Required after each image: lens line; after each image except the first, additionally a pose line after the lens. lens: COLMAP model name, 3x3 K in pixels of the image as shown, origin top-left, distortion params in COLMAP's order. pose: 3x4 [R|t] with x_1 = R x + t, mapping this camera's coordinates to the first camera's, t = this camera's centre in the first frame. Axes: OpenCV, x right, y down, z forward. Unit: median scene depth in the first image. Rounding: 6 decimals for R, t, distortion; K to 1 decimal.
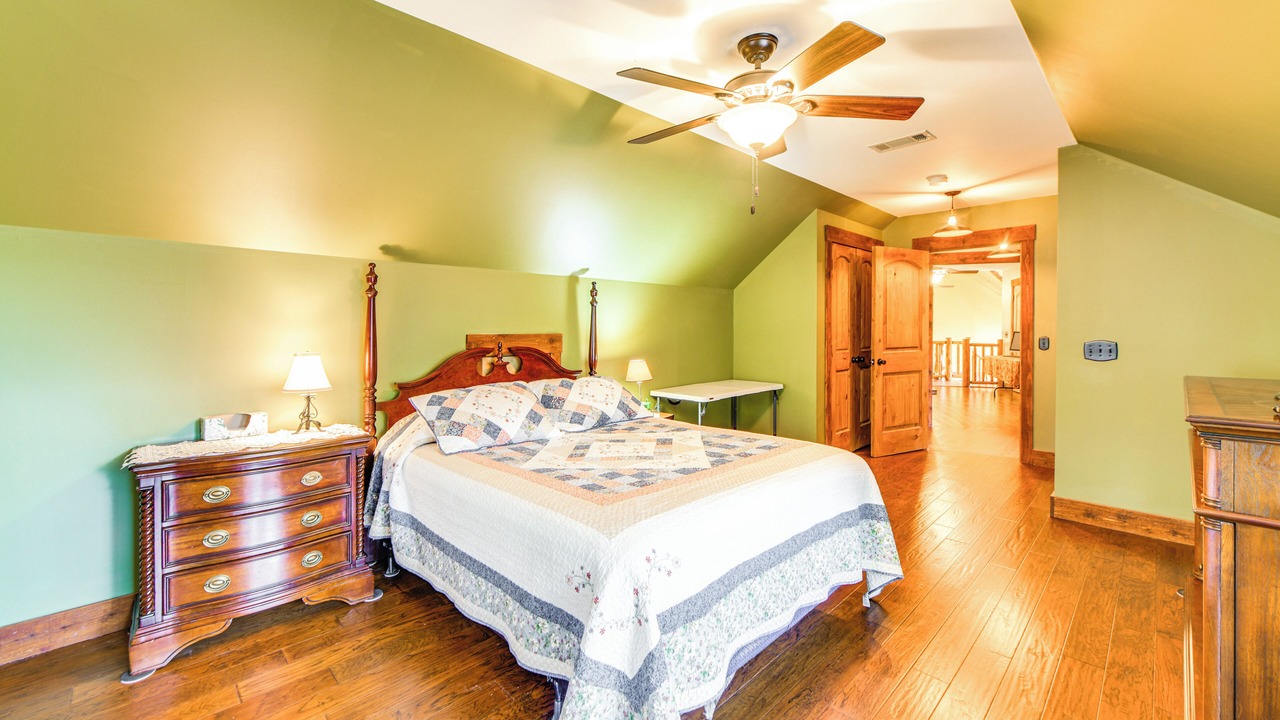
lens RADIAL K [[513.1, 0, 641.8], [0, 513.1, 329.0], [0, 0, 1]] dist [-0.001888, -0.000528]
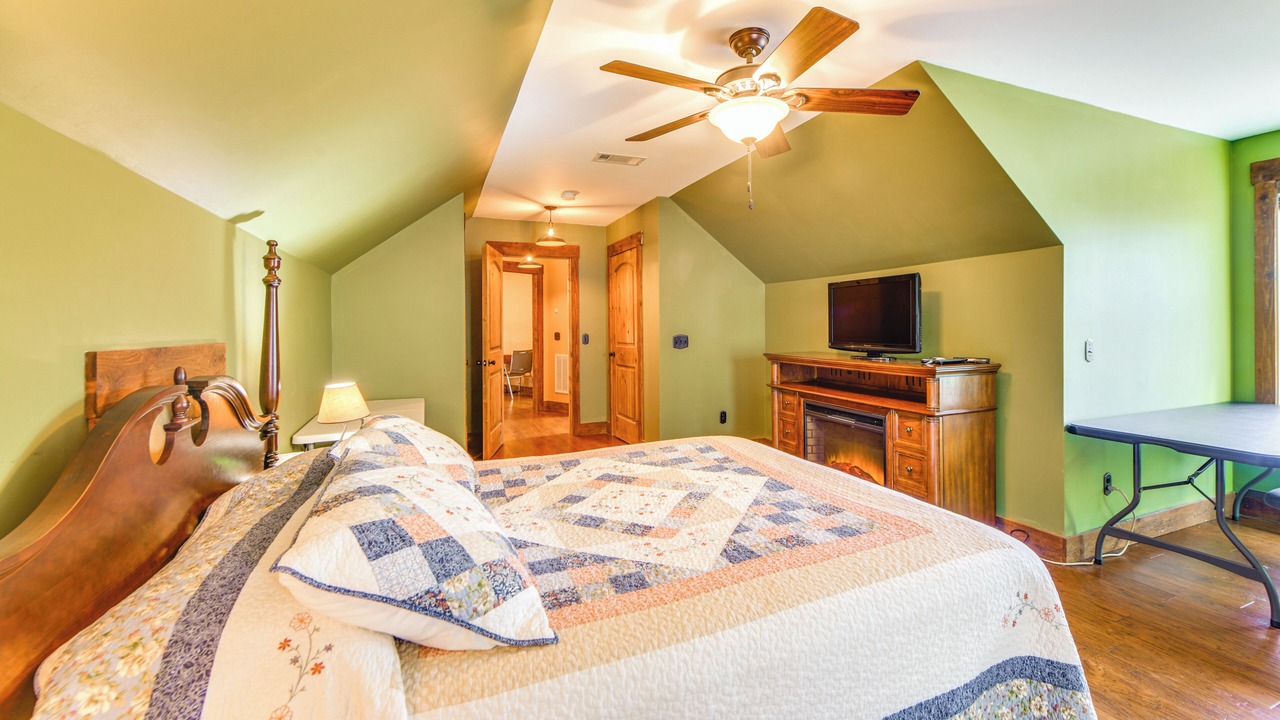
lens RADIAL K [[513.1, 0, 644.2], [0, 513.1, 326.8], [0, 0, 1]] dist [-0.001888, -0.000528]
pose [[0.378791, -0.004027, 0.925474, -0.429058], [0.010938, 0.999940, -0.000126, -0.001228], [-0.925418, 0.010171, 0.378812, 0.457986]]
